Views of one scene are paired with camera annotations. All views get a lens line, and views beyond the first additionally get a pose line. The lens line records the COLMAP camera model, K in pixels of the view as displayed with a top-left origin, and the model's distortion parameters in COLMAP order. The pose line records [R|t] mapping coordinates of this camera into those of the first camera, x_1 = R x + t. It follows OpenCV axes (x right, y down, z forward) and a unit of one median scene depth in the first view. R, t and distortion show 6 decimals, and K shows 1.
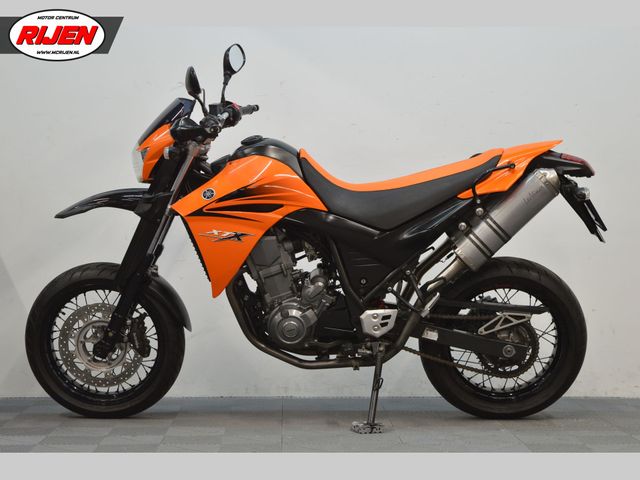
lens RADIAL K [[1463.5, 0, 318.0], [0, 1463.5, 238.6], [0, 0, 1]] dist [0.242612, 0.000000]
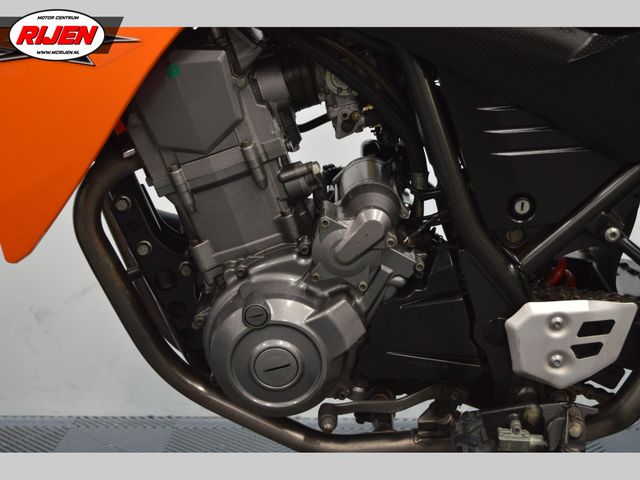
lens RADIAL K [[1033.7, 0, 319.1], [0, 1033.7, 241.7], [0, 0, 1]] dist [-0.001742, 0.000000]
pose [[0.999768, 0.006593, -0.020485, -0.005620], [-0.003800, 0.991042, 0.133493, 0.008484], [0.021182, -0.133384, 0.990838, 0.787313]]
